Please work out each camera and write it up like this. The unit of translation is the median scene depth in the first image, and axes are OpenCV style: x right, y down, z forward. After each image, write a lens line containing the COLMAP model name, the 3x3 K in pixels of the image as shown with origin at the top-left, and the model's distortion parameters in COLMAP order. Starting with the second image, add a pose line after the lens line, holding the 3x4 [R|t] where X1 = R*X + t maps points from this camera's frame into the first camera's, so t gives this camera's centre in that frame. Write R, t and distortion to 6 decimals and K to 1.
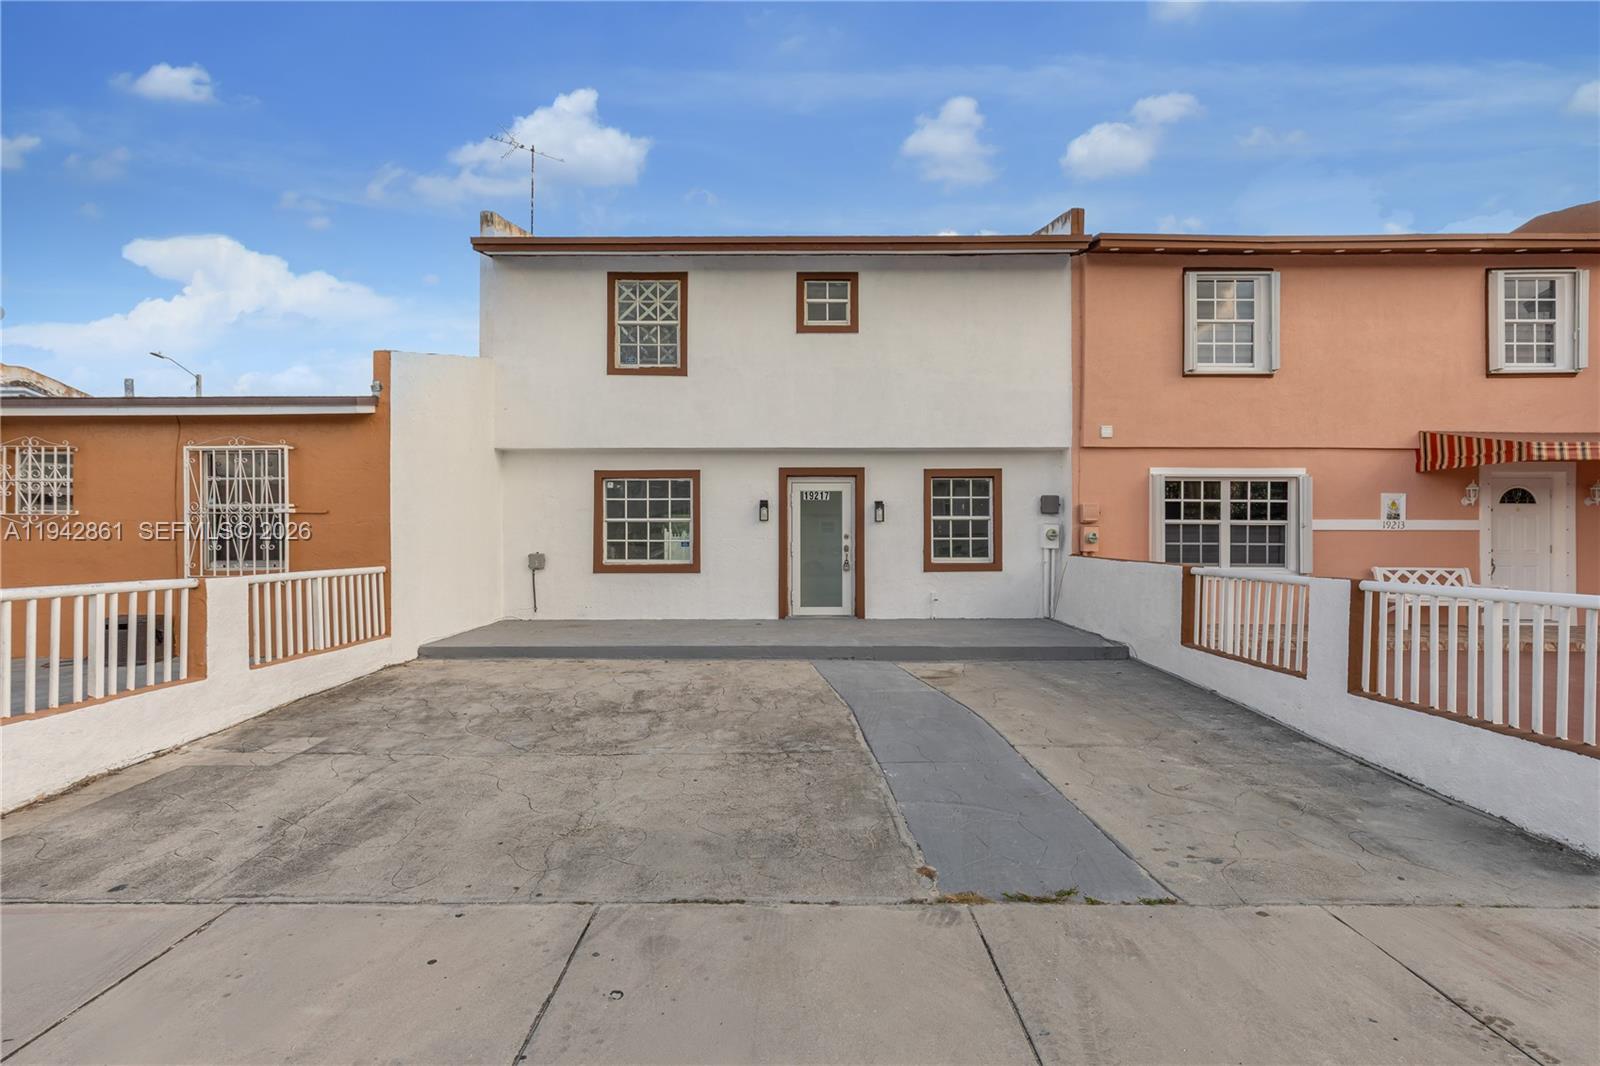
lens RADIAL K [[726.2, 0, 796.1], [0, 726.2, 533.4], [0, 0, 1]] dist [0.011132, -0.002239]
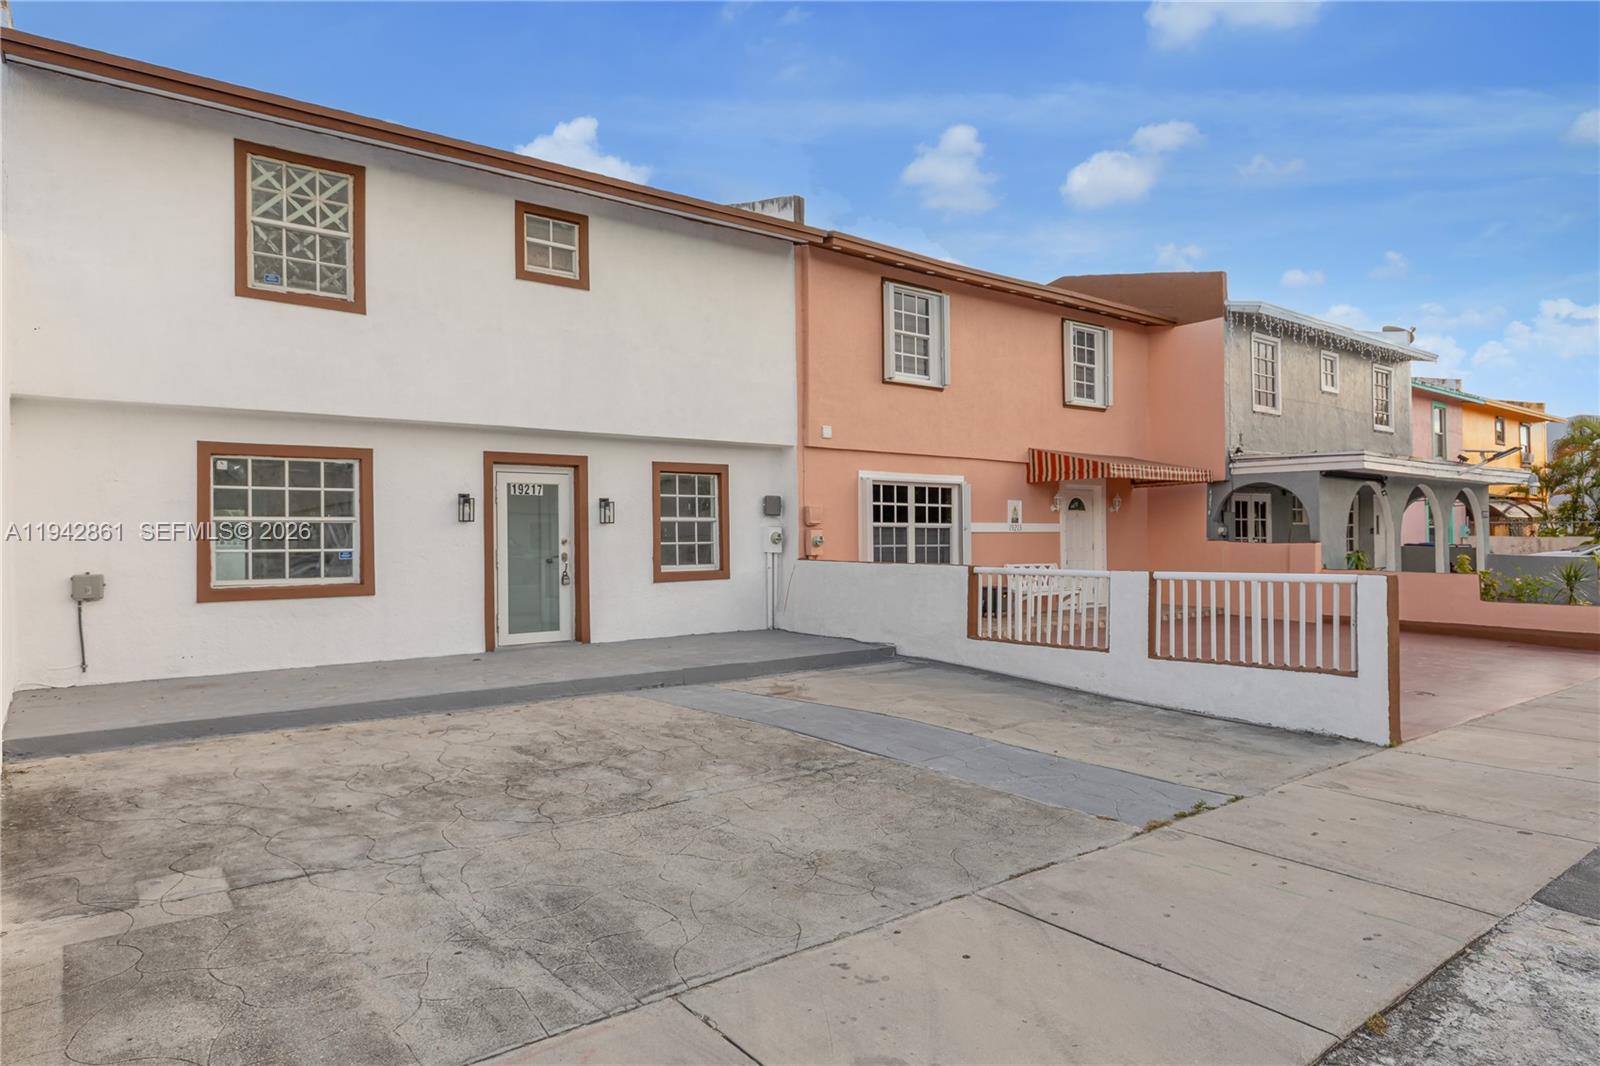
lens RADIAL K [[948.1, 0, 801.4], [0, 948.1, 530.3], [0, 0, 1]] dist [0.003789, -0.002946]
pose [[0.789092, -0.001042, 0.614274, -0.380050], [0.004443, 0.999982, -0.004012, -0.002997], [-0.614259, 0.005895, 0.789083, 0.020417]]
